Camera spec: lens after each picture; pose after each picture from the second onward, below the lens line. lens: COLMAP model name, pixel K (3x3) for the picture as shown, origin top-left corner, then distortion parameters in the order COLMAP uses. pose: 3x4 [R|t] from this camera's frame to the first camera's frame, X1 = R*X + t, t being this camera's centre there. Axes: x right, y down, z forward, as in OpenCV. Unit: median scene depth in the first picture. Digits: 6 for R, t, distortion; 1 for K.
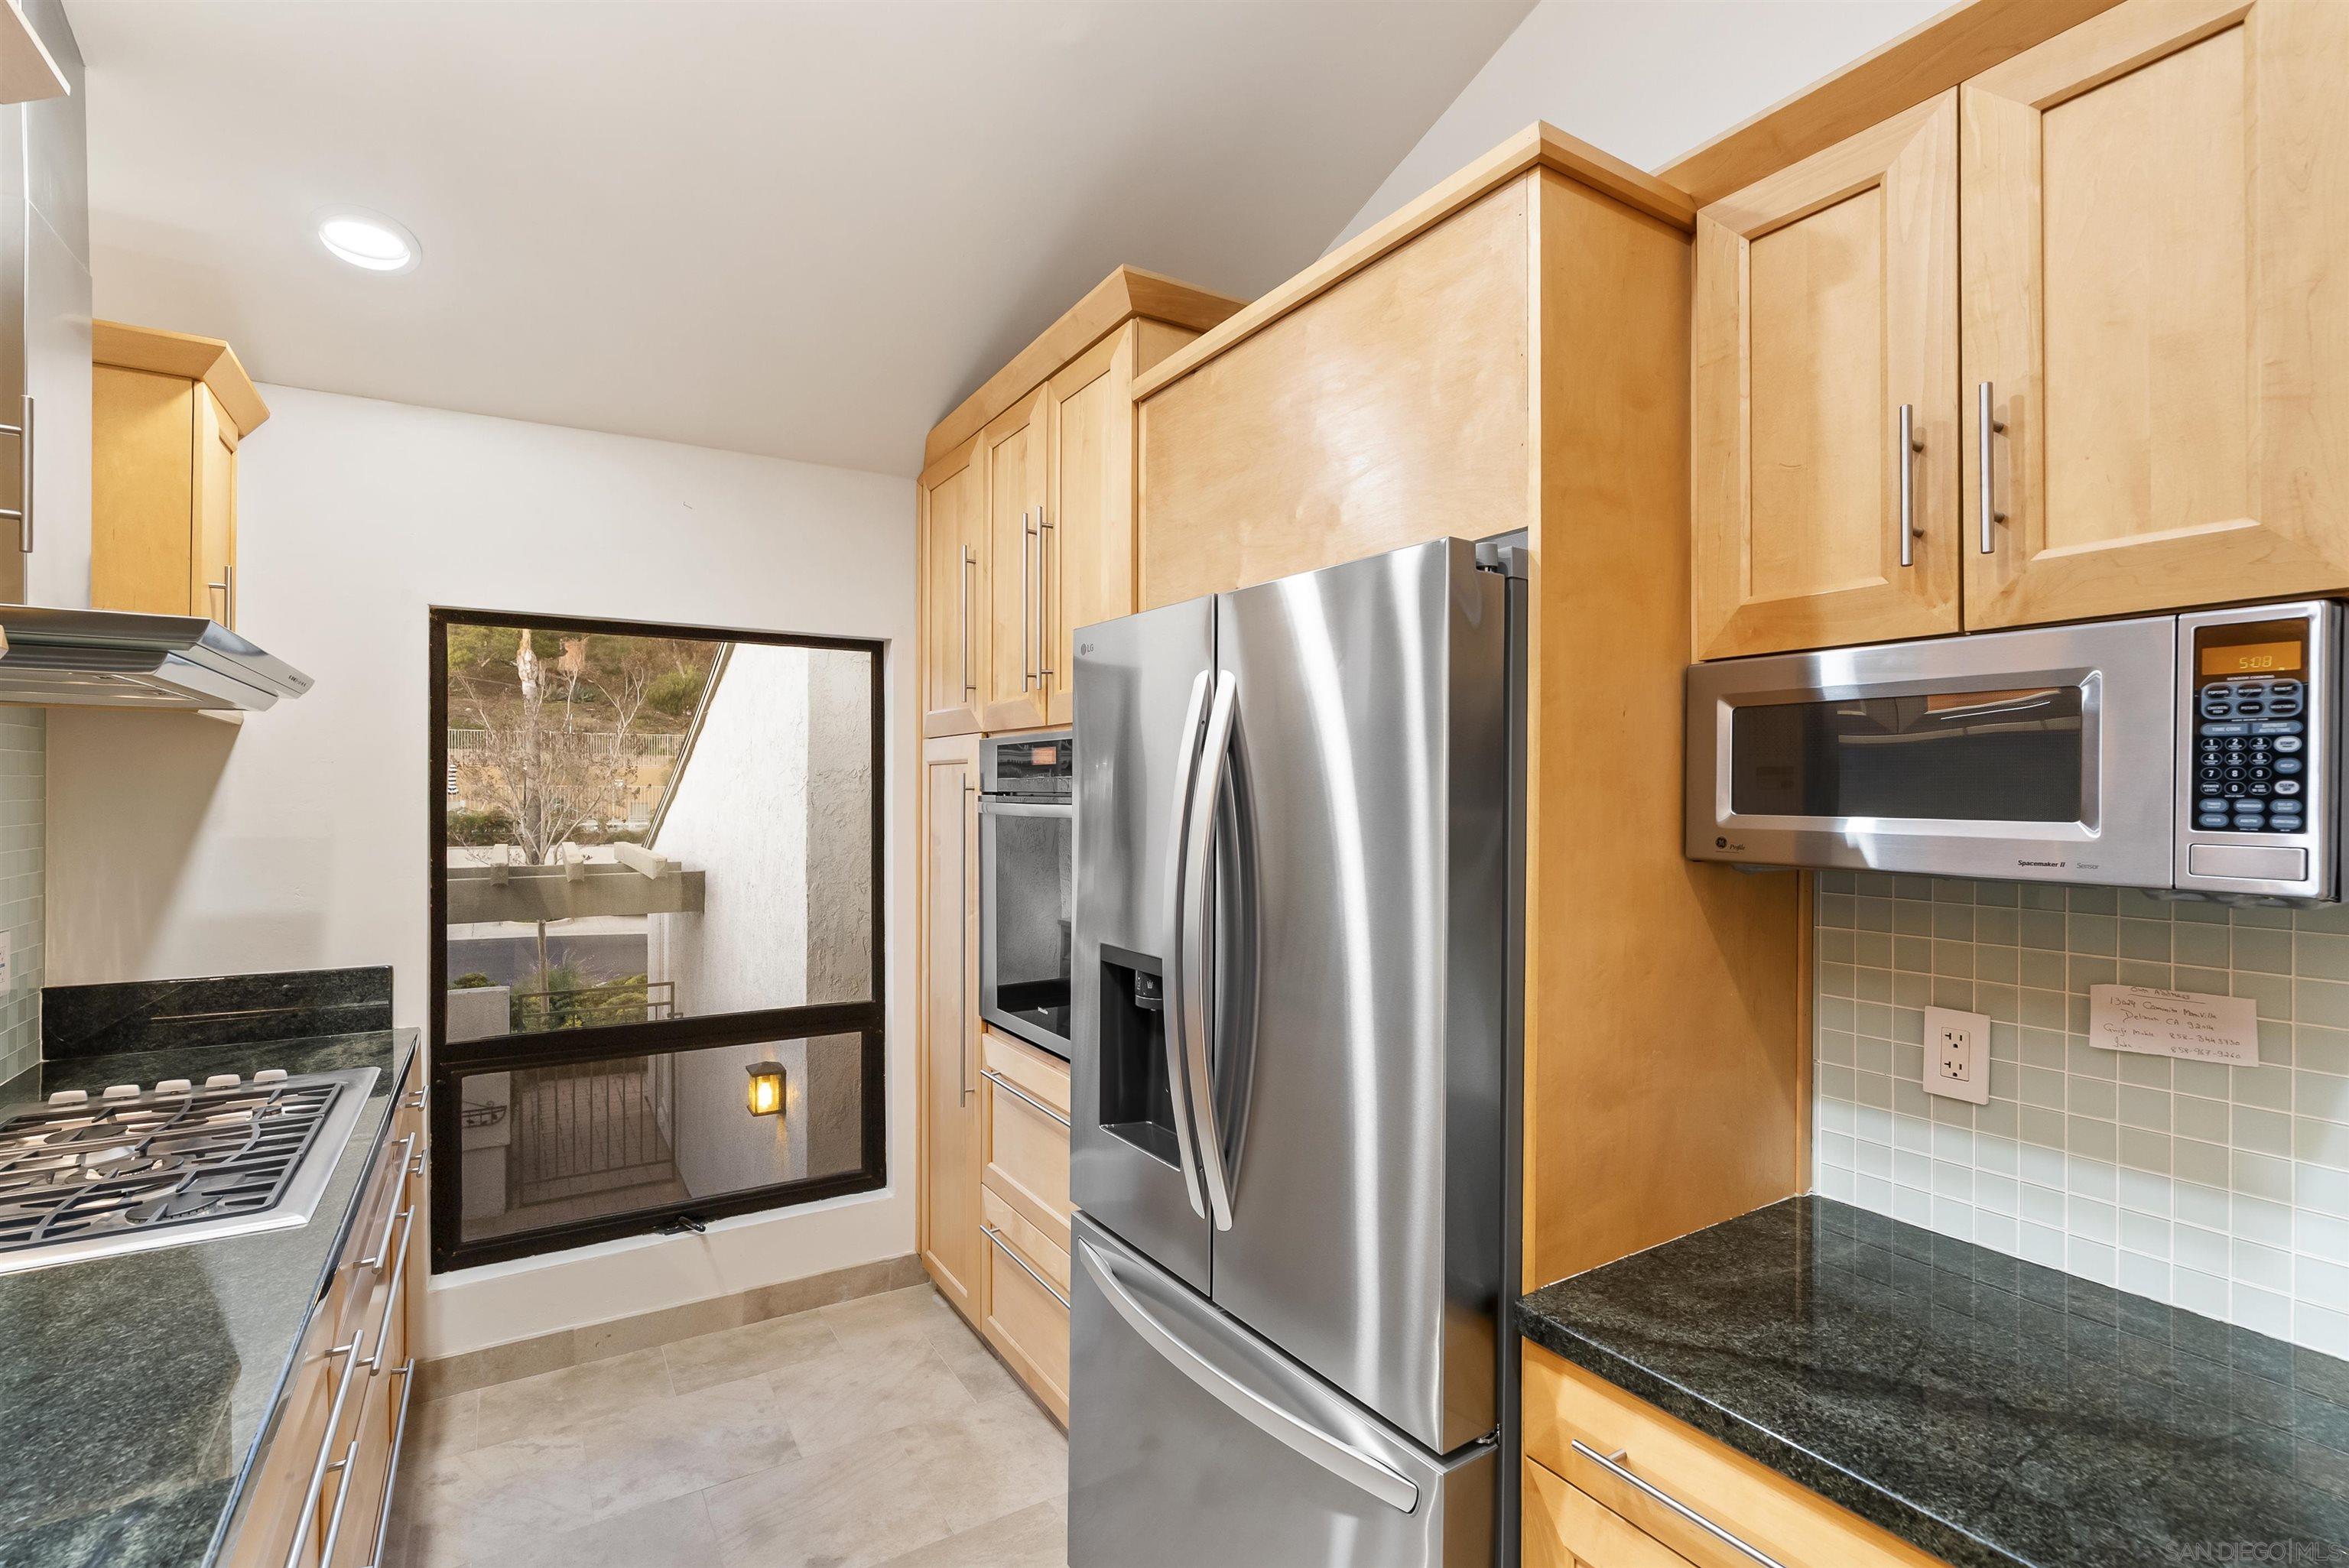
lens RADIAL K [[1067.5, 0, 1169.7], [0, 1067.5, 790.3], [0, 0, 1]] dist [-0.007478, 0.001248]
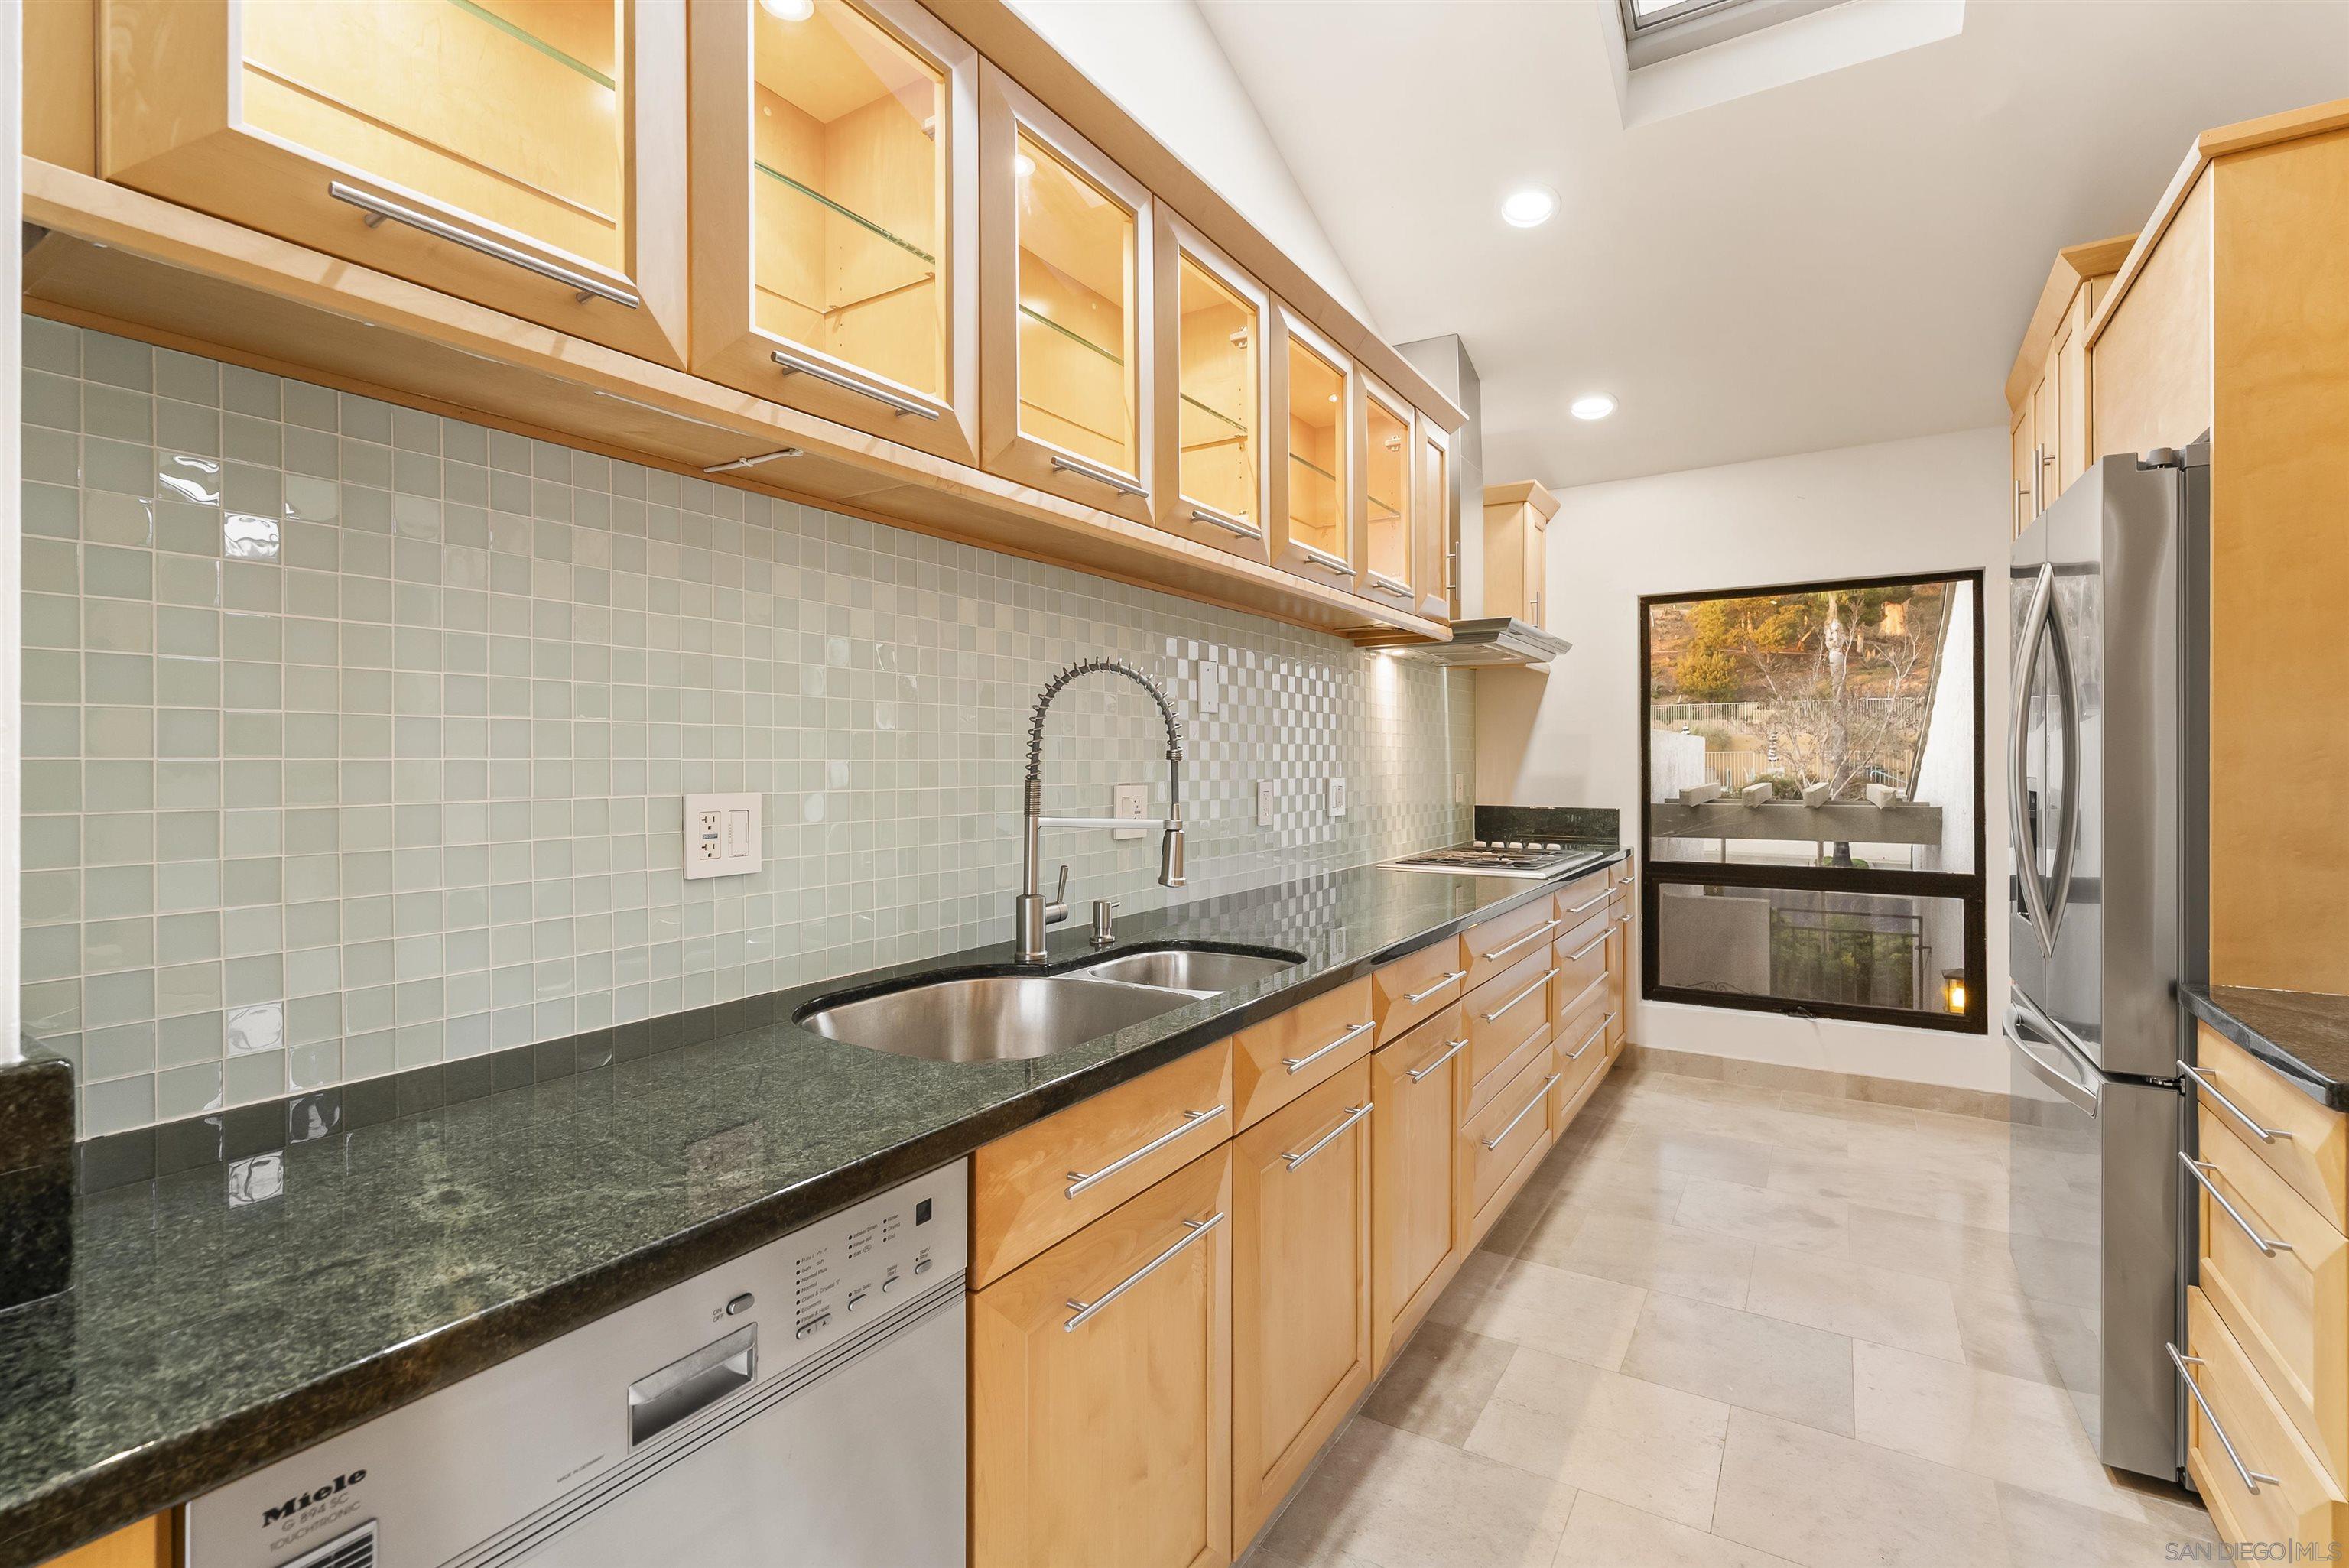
lens RADIAL K [[1067.5, 0, 1170.8], [0, 1067.5, 775.4], [0, 0, 1]] dist [-0.007478, 0.001248]
pose [[0.437045, 0.004769, -0.899427, 0.491578], [0.005232, 0.999956, 0.007845, 0.091793], [0.899424, -0.008135, 0.437001, -0.396423]]
